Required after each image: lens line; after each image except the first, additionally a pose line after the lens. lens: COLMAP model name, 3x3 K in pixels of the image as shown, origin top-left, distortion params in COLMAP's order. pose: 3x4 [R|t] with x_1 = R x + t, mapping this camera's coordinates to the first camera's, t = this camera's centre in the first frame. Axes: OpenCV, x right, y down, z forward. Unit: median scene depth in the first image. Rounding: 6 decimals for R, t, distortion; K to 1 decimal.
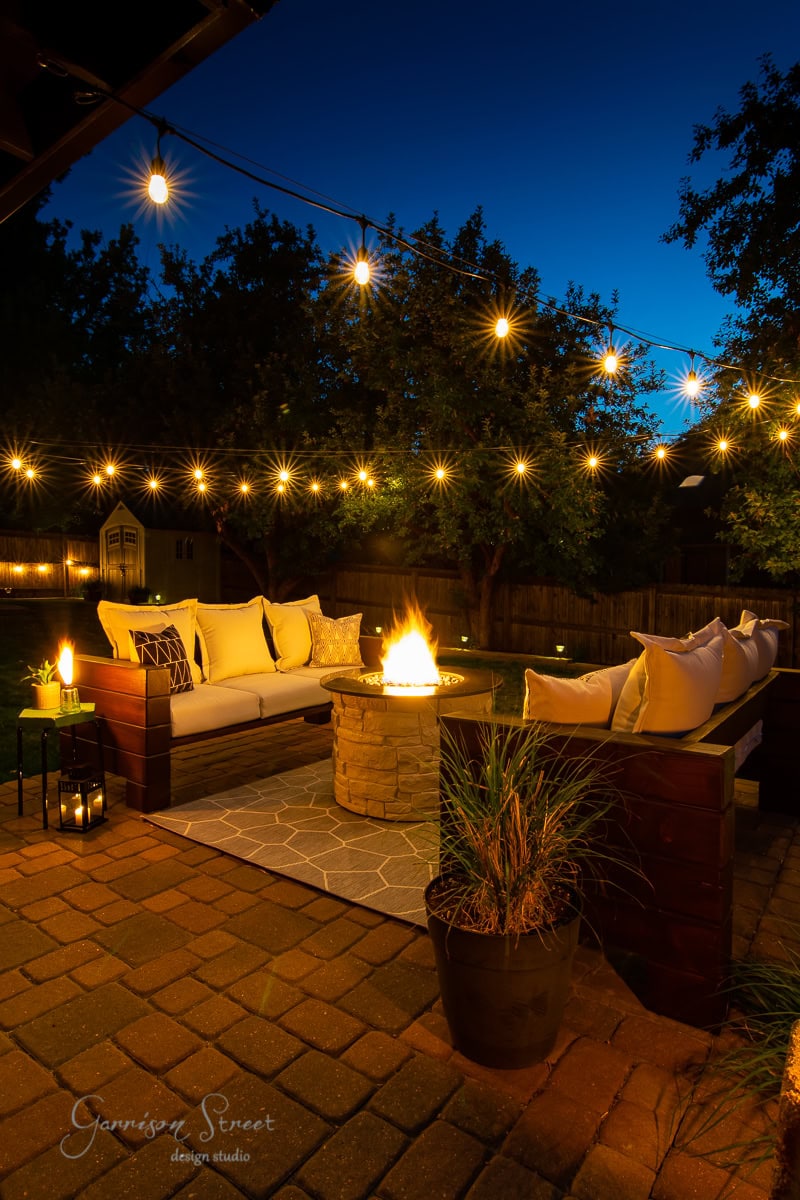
lens RADIAL K [[652.8, 0, 403.2], [0, 652.8, 600.7], [0, 0, 1]] dist [-0.005764, 0.000316]
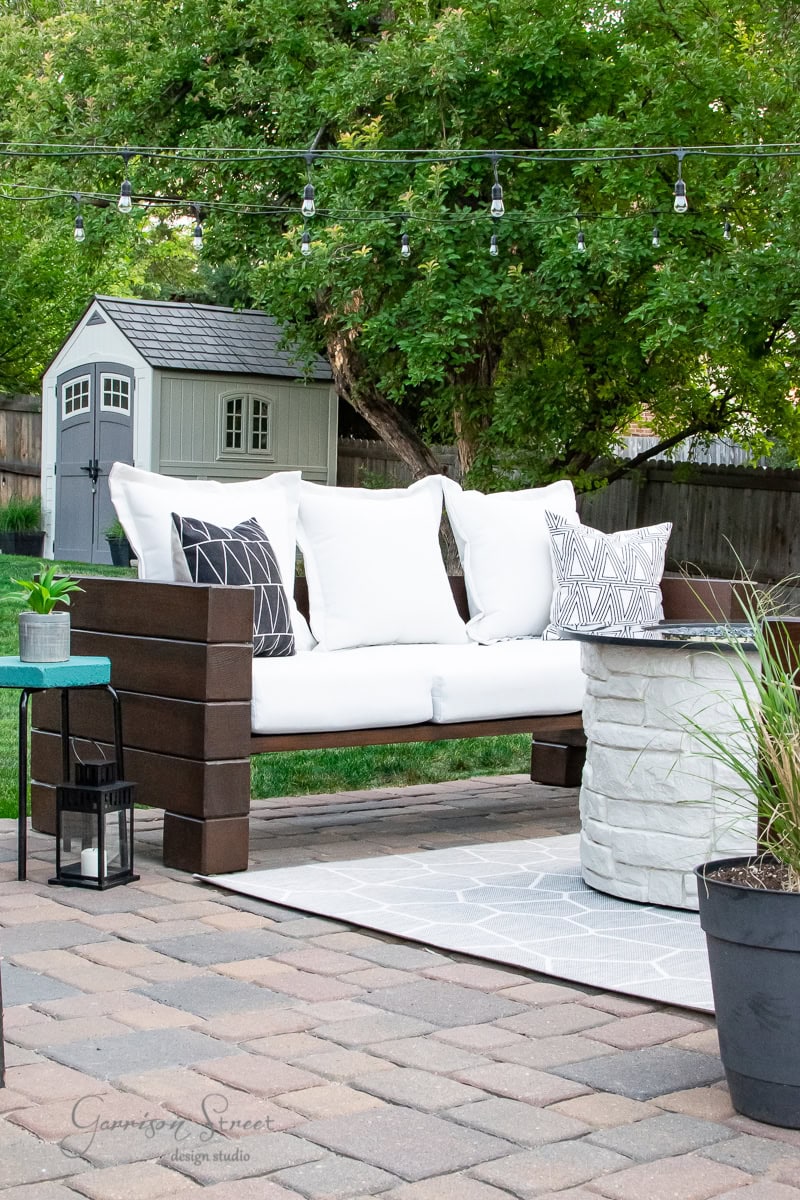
lens RADIAL K [[1899.6, 0, 401.0], [0, 1899.6, 599.5], [0, 0, 1]] dist [-0.106928, 0.000000]
pose [[0.972476, 0.024388, -0.231724, 0.064032], [-0.024567, 0.999696, 0.002116, 0.087153], [0.231705, 0.003635, 0.972779, -0.287529]]
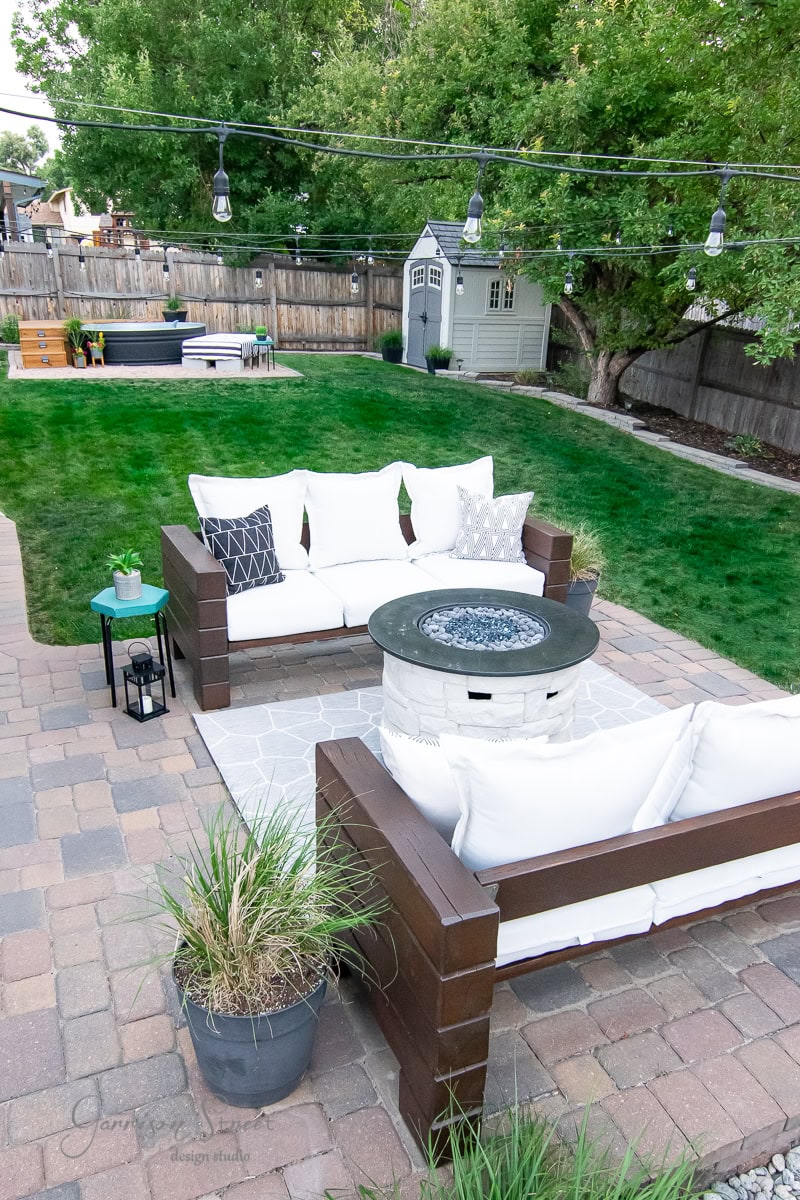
lens RADIAL K [[881.3, 0, 398.1], [0, 881.3, 632.7], [0, 0, 1]] dist [-0.000056, -0.004052]
pose [[0.873868, 0.198394, -0.443841, 0.343716], [-0.045185, 0.942138, 0.332166, -0.191731], [0.484060, -0.270214, 0.832268, 0.051721]]
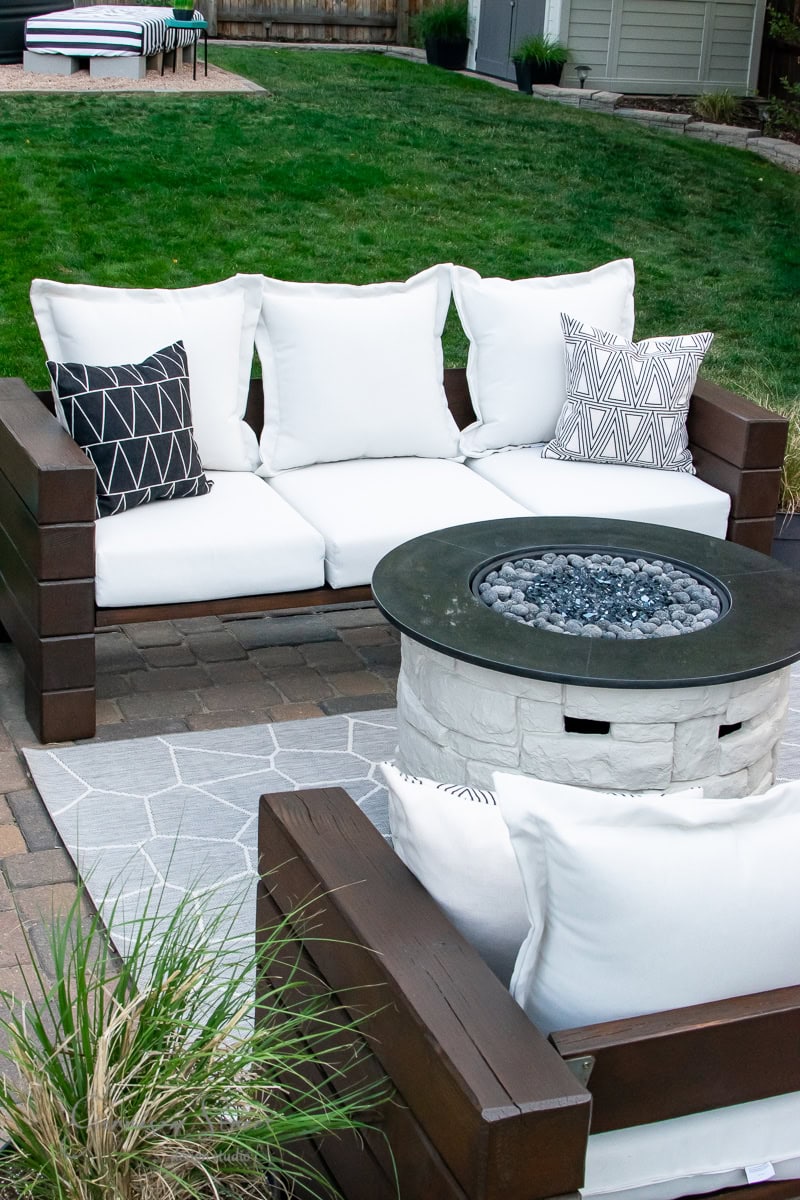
lens RADIAL K [[1837.8, 0, 404.9], [0, 1837.8, 603.6], [0, 0, 1]] dist [-0.161253, 0.000000]
pose [[0.857800, 0.221623, -0.463748, 0.372112], [-0.068376, 0.943448, 0.324392, -0.196084], [0.509414, -0.246554, 0.824444, 0.013525]]
